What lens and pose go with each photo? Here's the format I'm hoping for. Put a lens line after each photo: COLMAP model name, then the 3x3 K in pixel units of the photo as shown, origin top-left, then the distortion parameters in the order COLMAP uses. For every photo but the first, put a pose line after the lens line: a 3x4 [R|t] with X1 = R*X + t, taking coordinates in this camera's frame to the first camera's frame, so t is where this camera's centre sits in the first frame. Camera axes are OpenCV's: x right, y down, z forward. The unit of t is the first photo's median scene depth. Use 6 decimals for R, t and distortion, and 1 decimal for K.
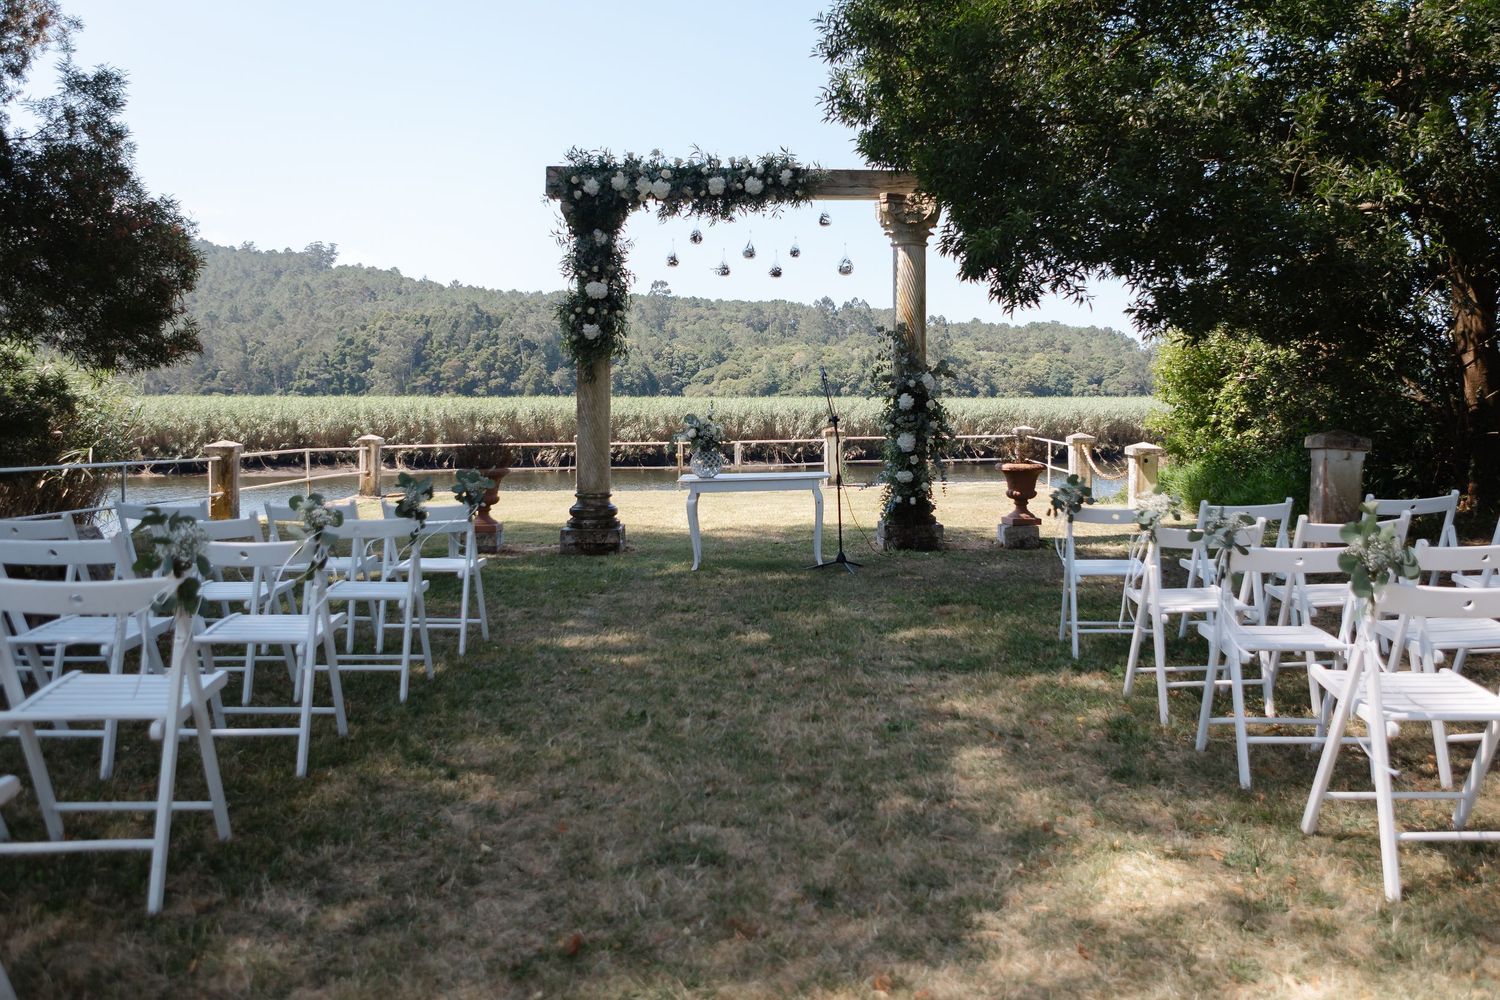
lens RADIAL K [[1259.4, 0, 789.9], [0, 1259.4, 403.0], [0, 0, 1]] dist [-0.051723, 0.077988]
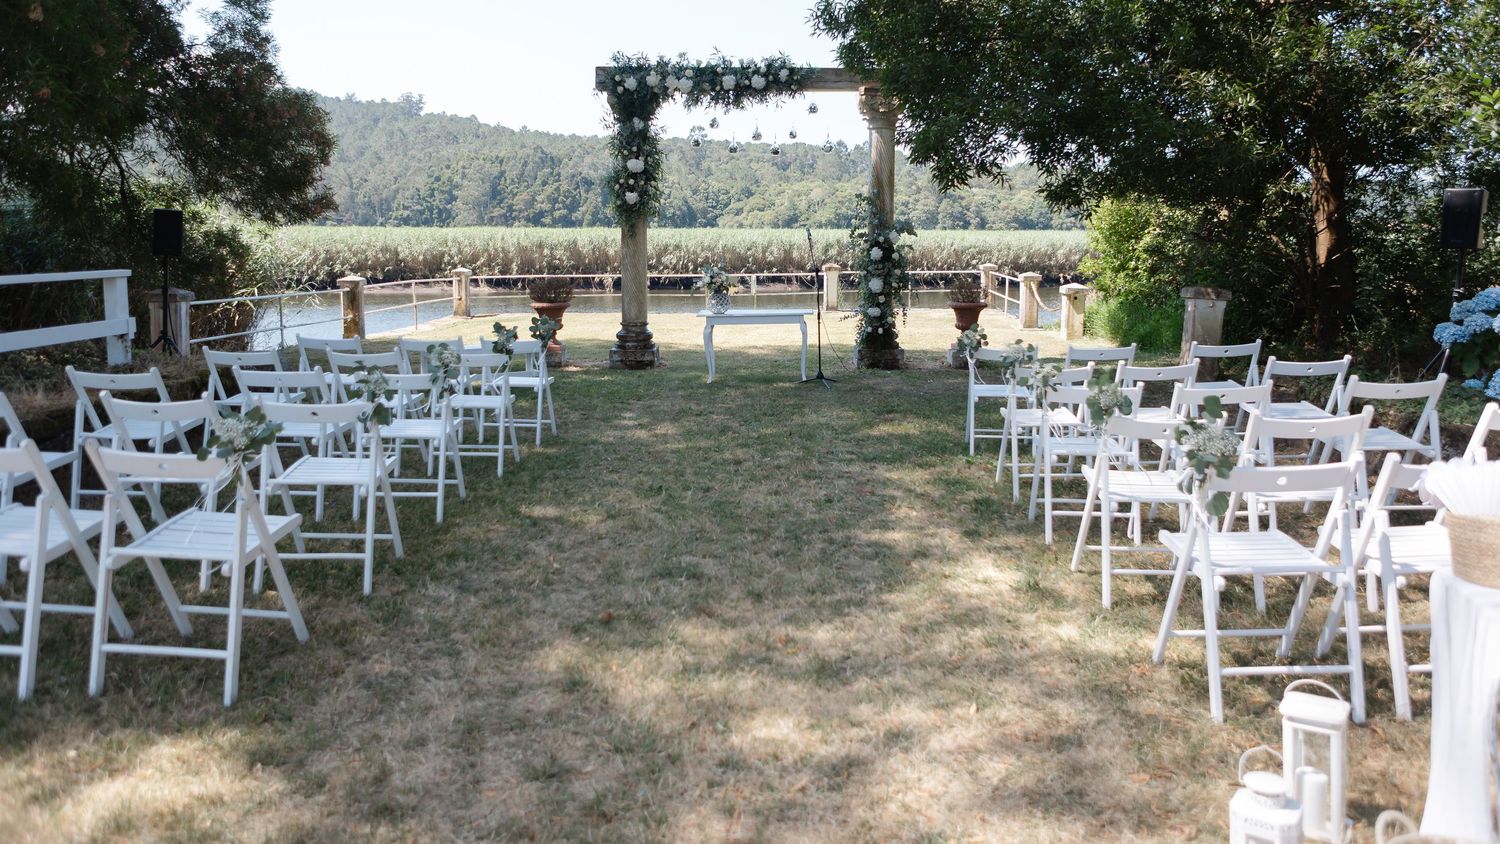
lens RADIAL K [[1114.6, 0, 749.5], [0, 1114.6, 358.7], [0, 0, 1]] dist [-0.031607, -0.000867]
pose [[0.998030, 0.013151, -0.061348, 0.034746], [-0.005473, 0.992307, 0.123682, -0.034753], [0.062503, -0.123102, 0.990424, -0.144152]]
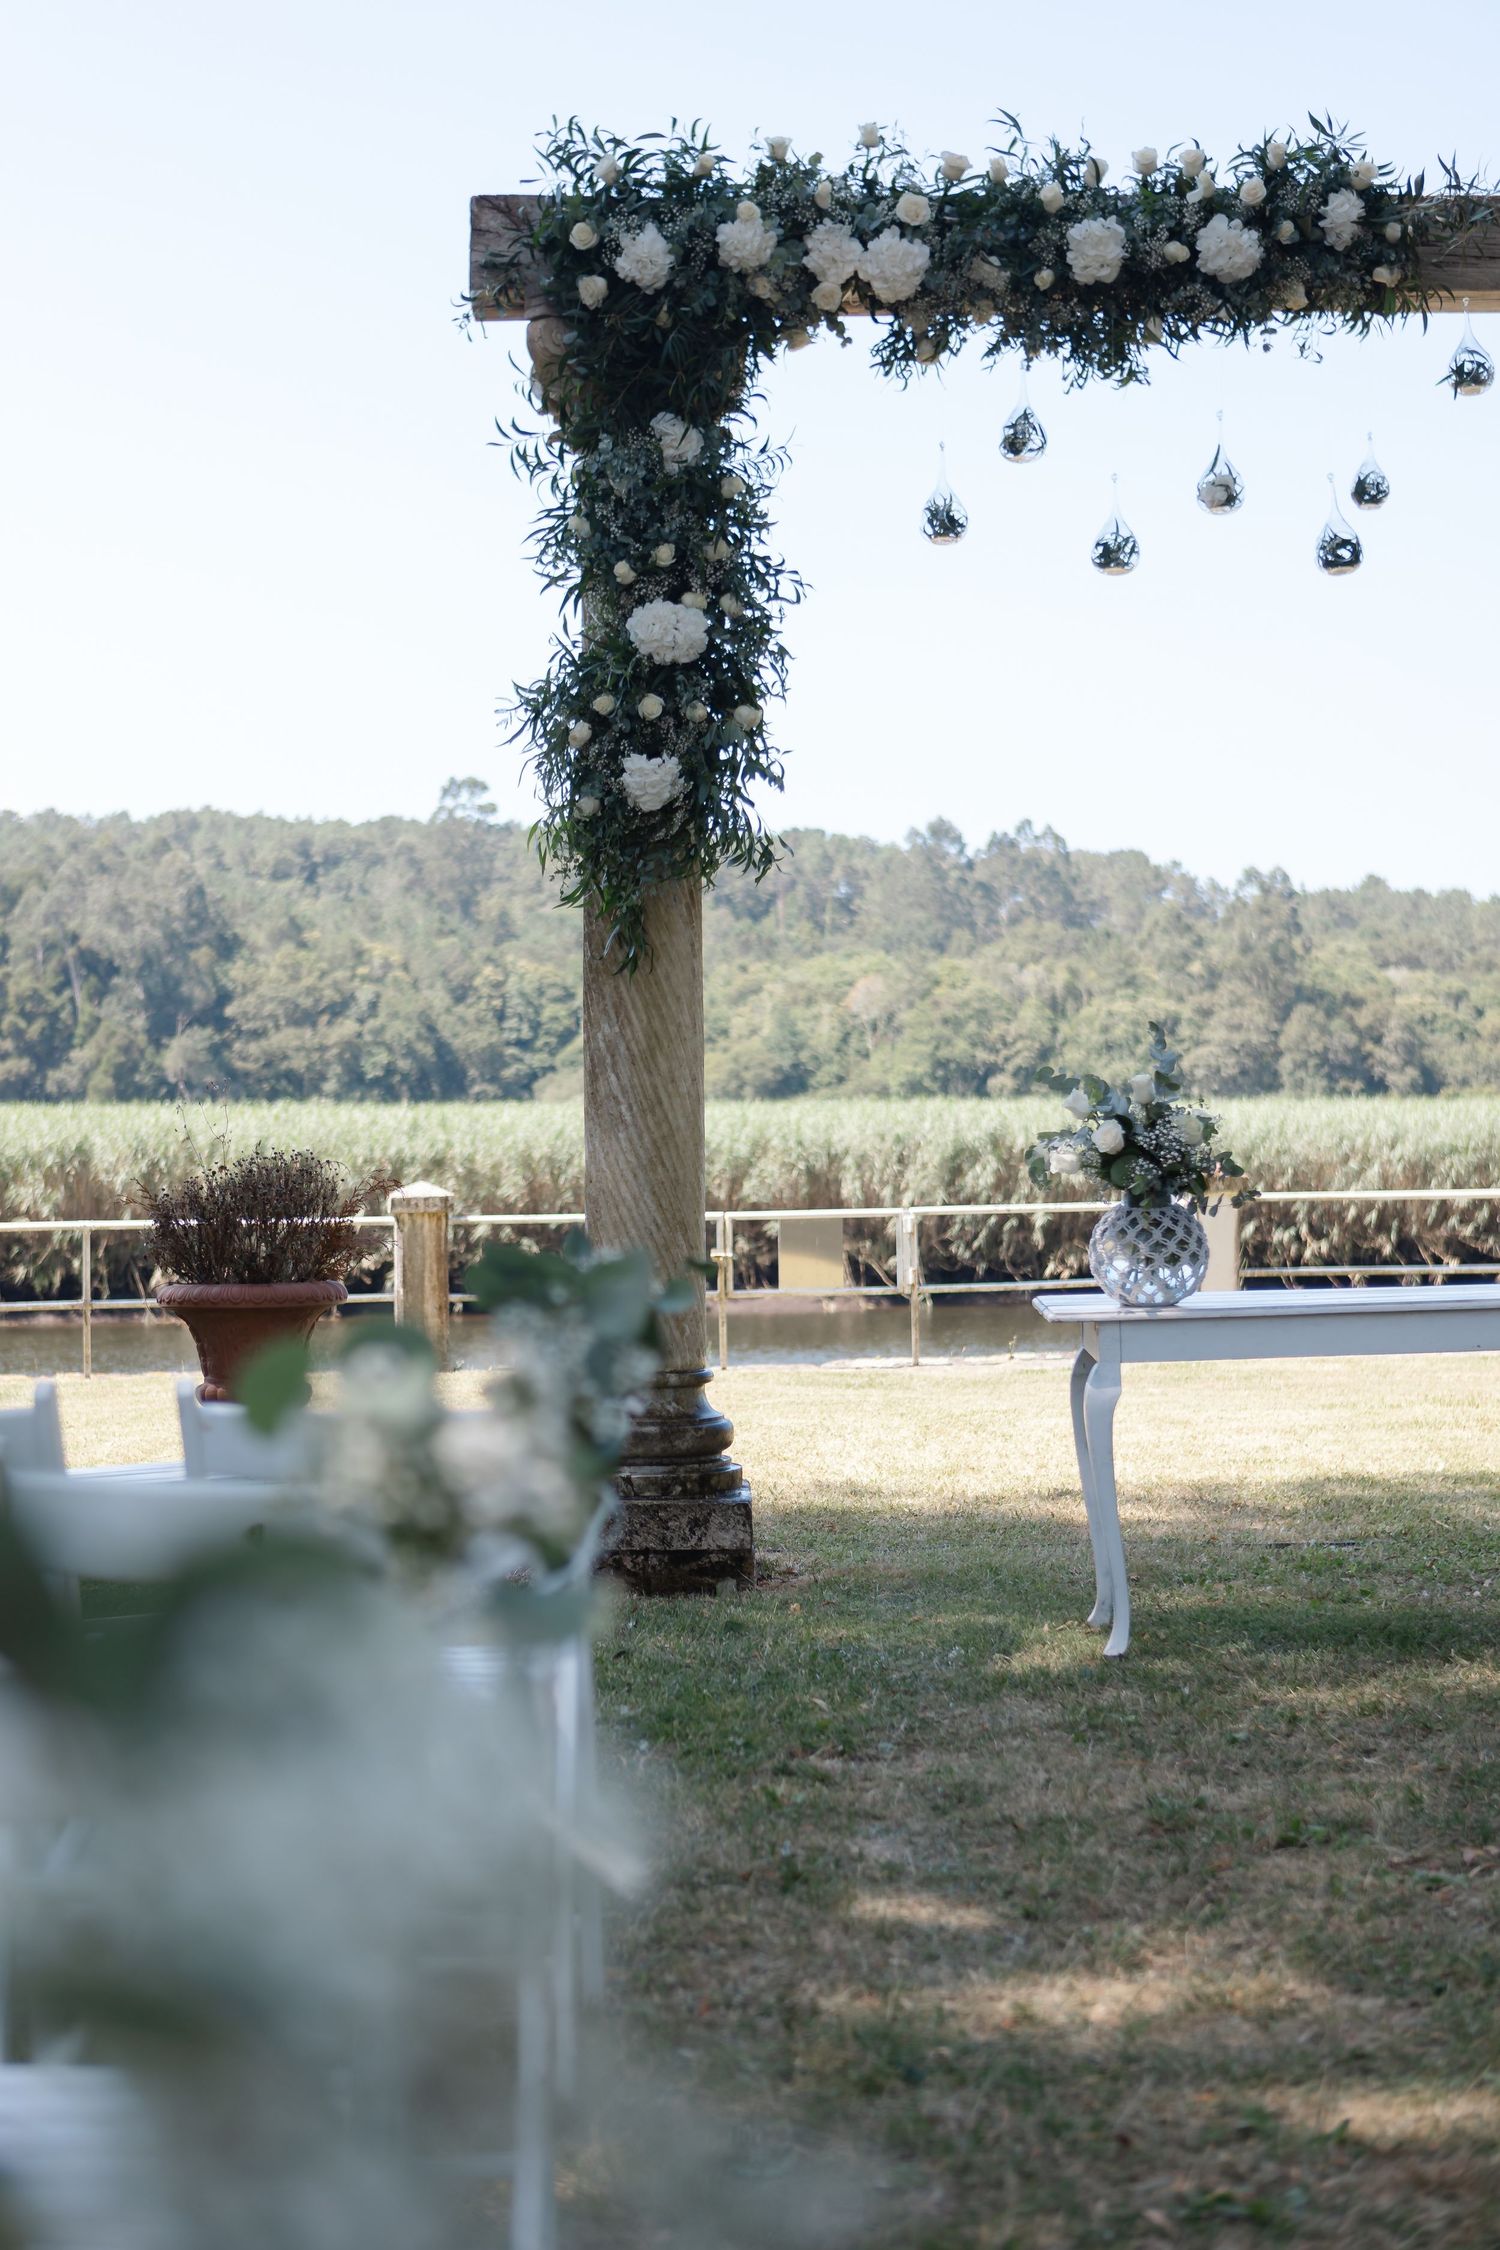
lens RADIAL K [[3292.5, 0, 536.5], [0, 3292.5, 1125.1], [0, 0, 1]] dist [-0.032189, -0.055297]
pose [[0.999186, -0.009199, -0.039267, -0.153578], [0.008870, 0.999924, -0.008534, 0.024028], [0.039342, 0.008178, 0.999192, 0.275585]]
